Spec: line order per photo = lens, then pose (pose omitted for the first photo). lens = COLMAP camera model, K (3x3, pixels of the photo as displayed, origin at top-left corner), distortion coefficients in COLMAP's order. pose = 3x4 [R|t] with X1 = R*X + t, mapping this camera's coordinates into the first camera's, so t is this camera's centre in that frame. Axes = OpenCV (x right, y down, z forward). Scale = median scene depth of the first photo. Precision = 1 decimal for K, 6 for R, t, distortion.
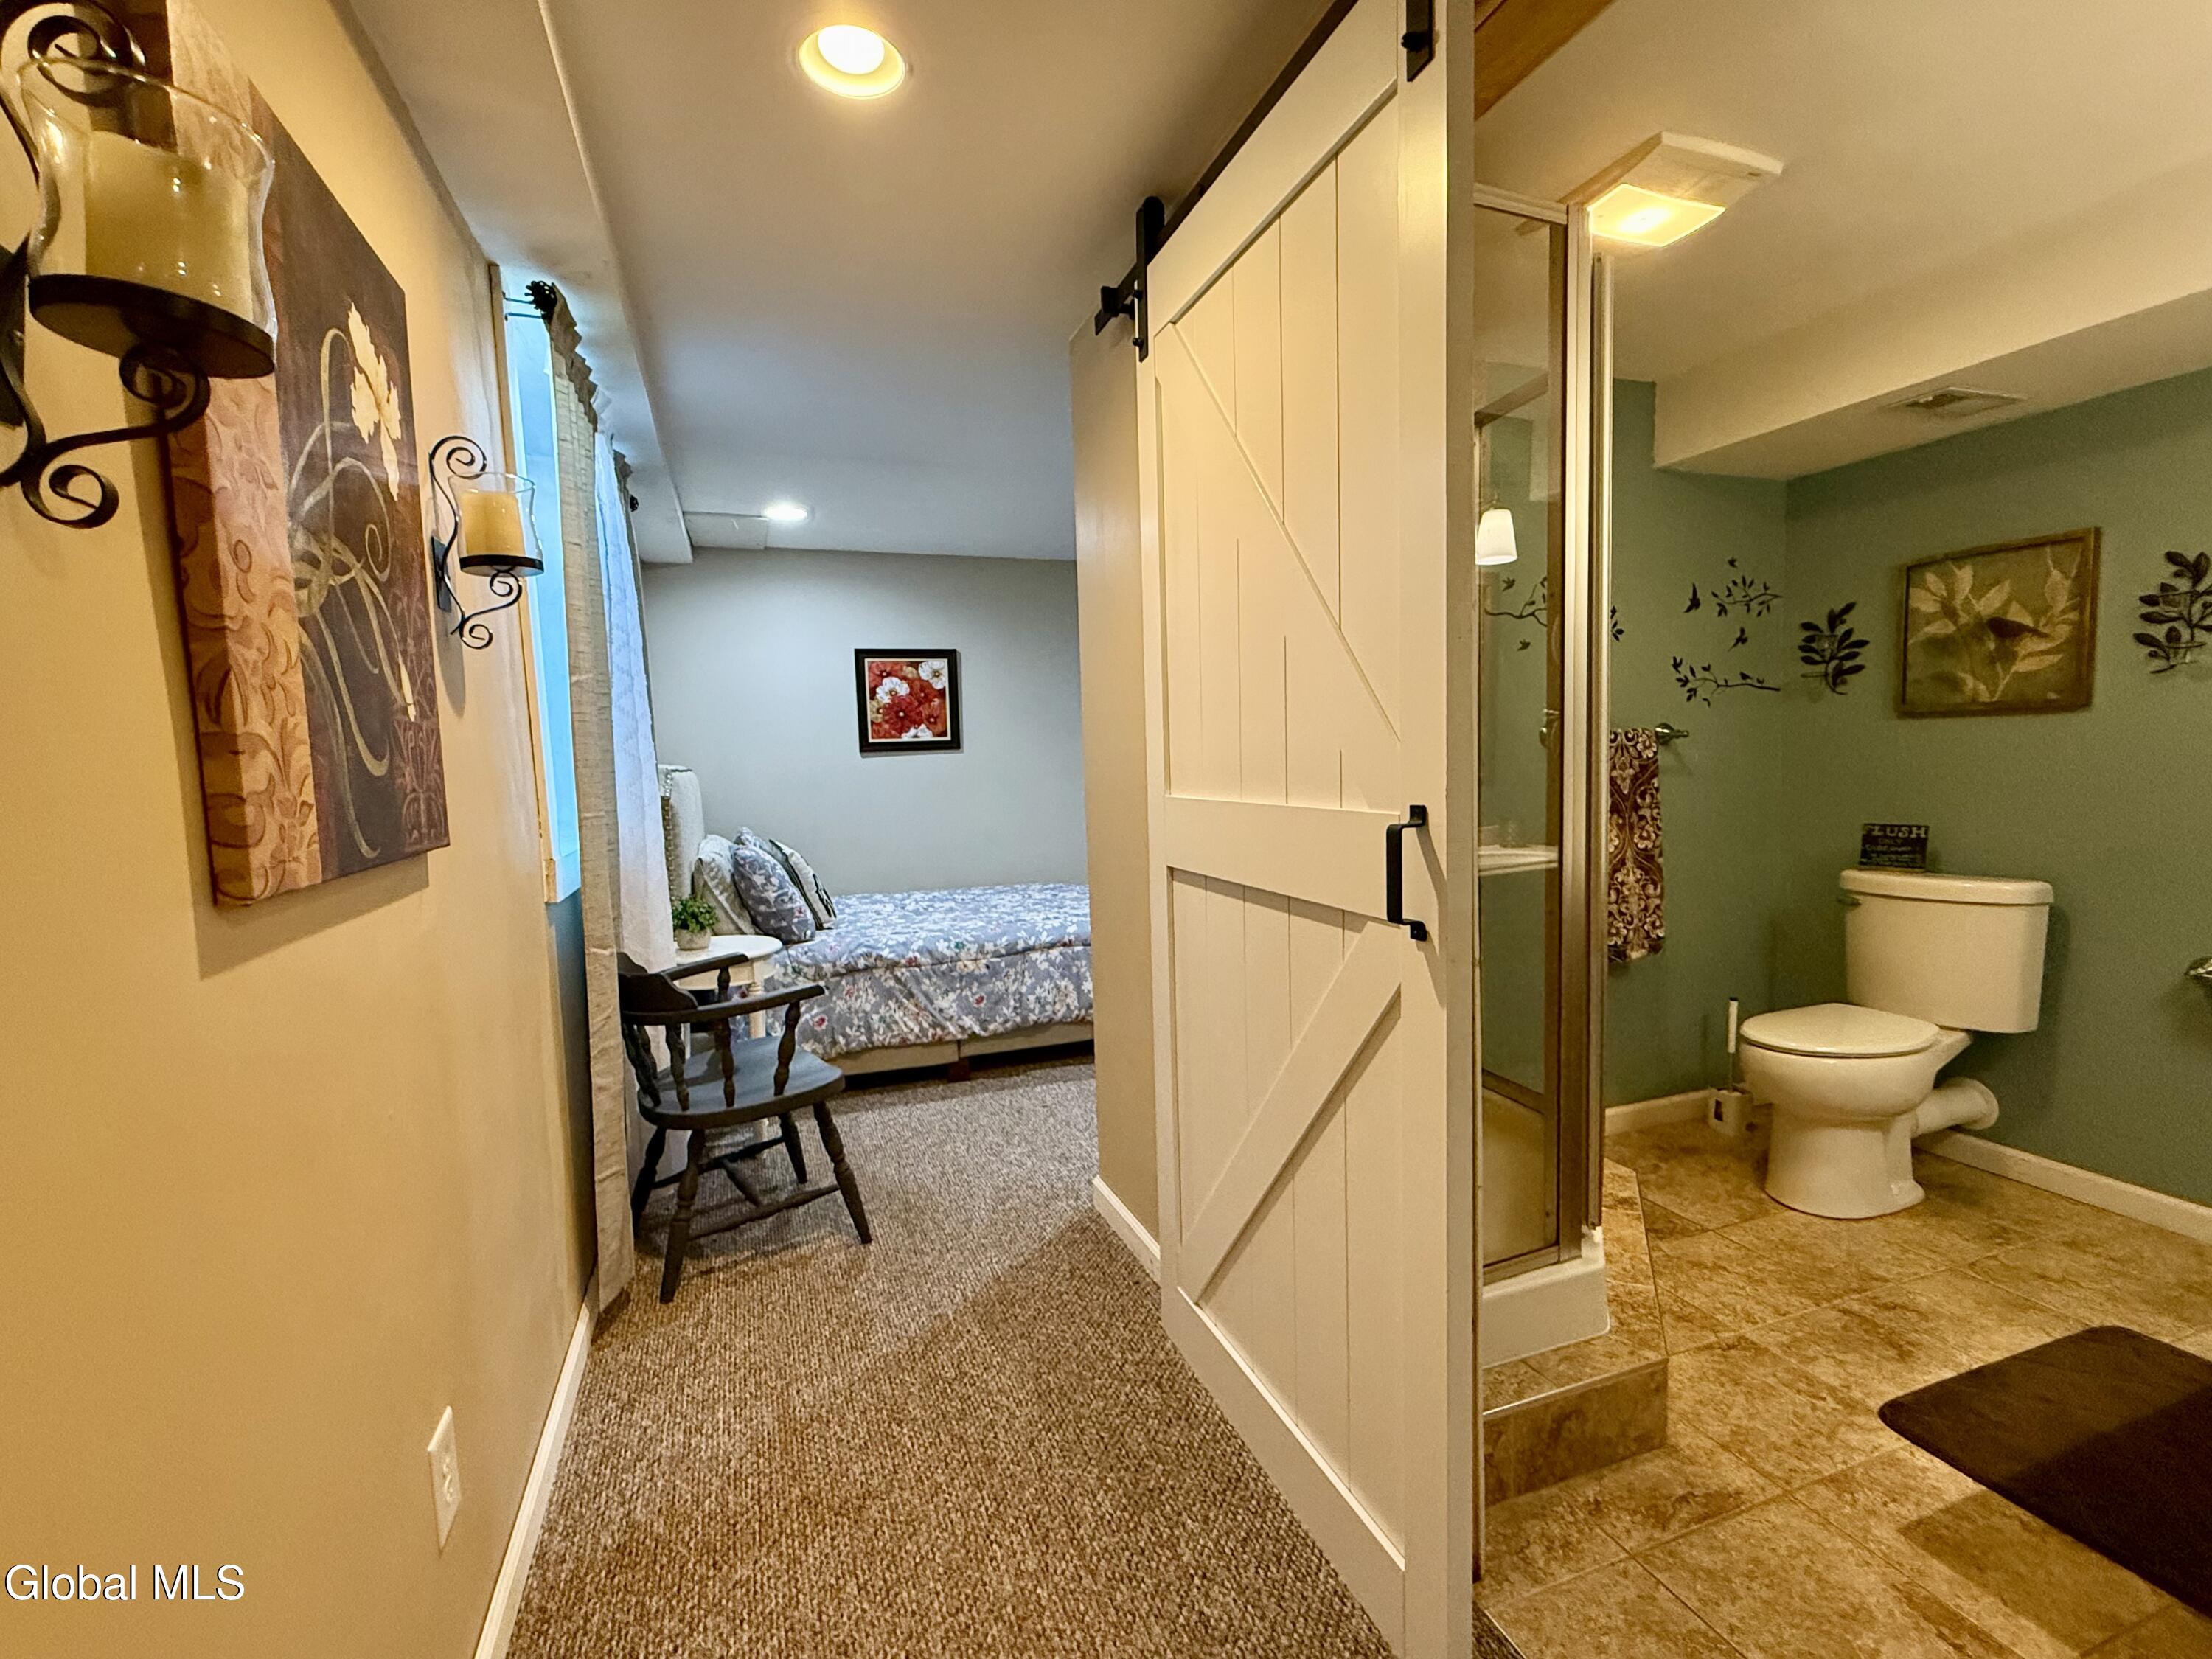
lens RADIAL K [[972.8, 0, 1104.2], [0, 972.8, 835.1], [0, 0, 1]] dist [-0.000921, 0.000055]
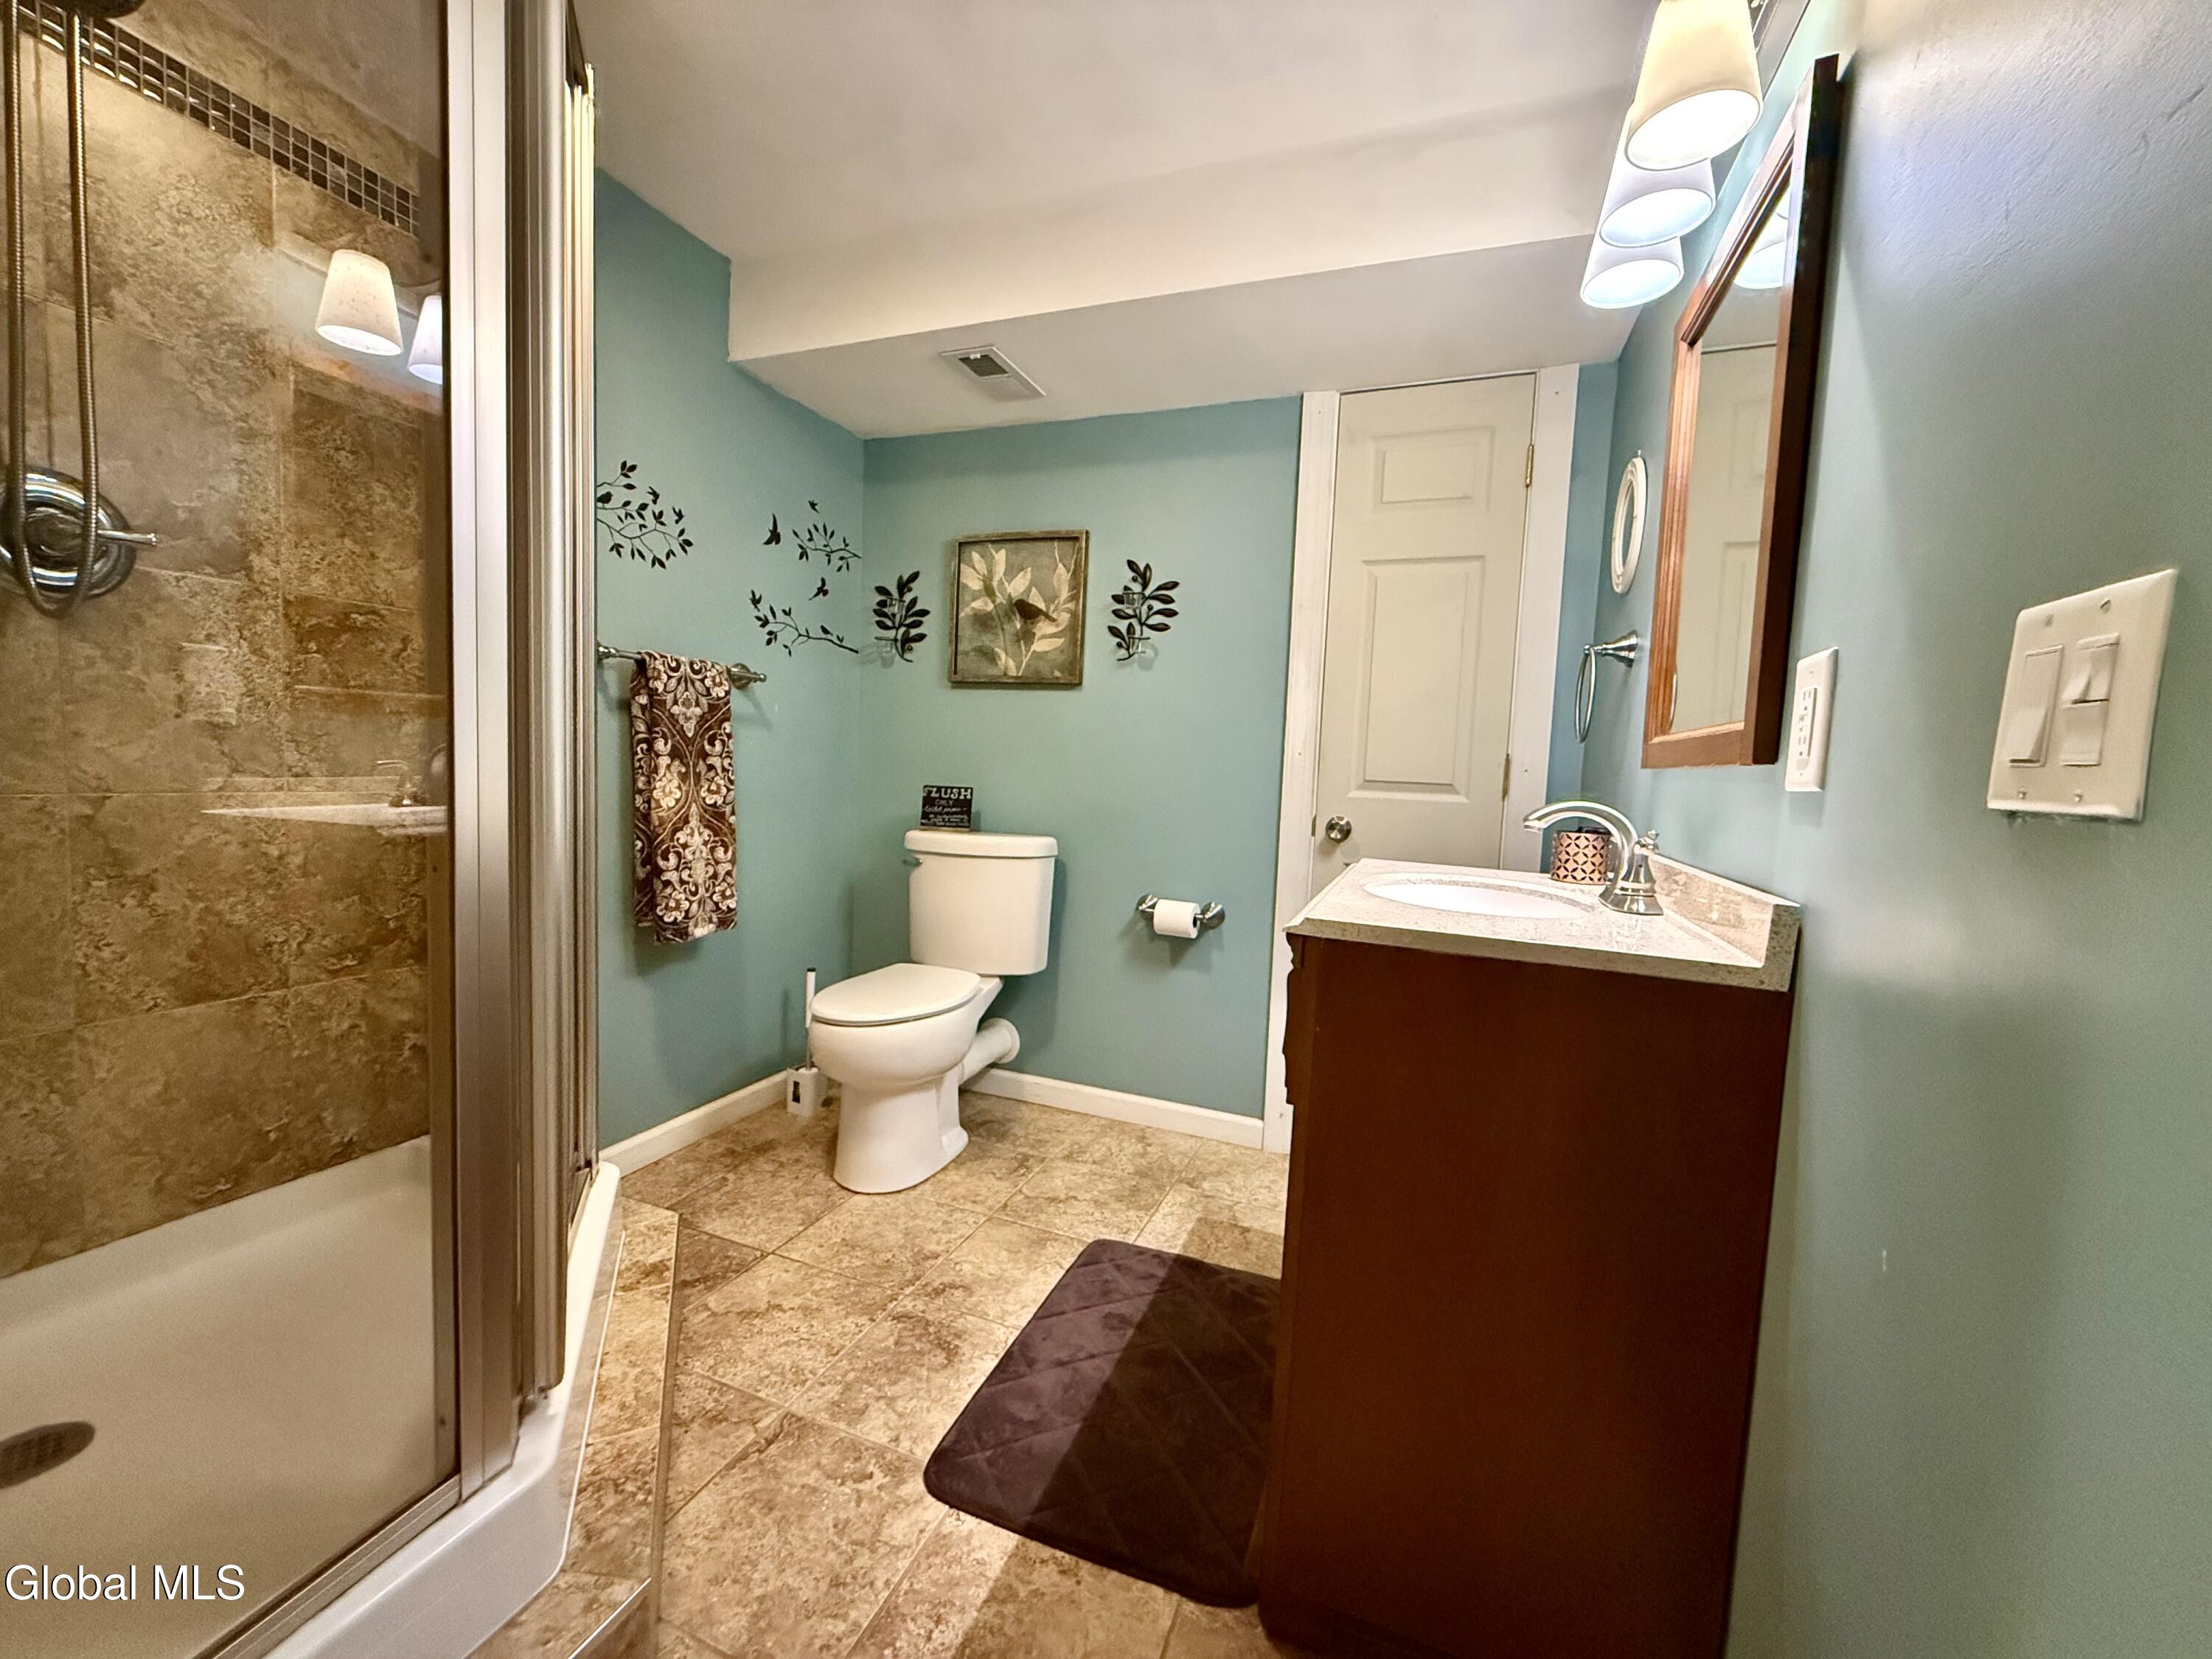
lens RADIAL K [[884.7, 0, 1104.0], [0, 884.7, 827.8], [0, 0, 1]] dist [-0.000278, -0.000058]
pose [[0.656812, 0.004737, 0.754039, 0.221923], [-0.005729, 0.999983, -0.001291, 0.036761], [-0.754033, -0.003472, 0.656828, 0.267530]]
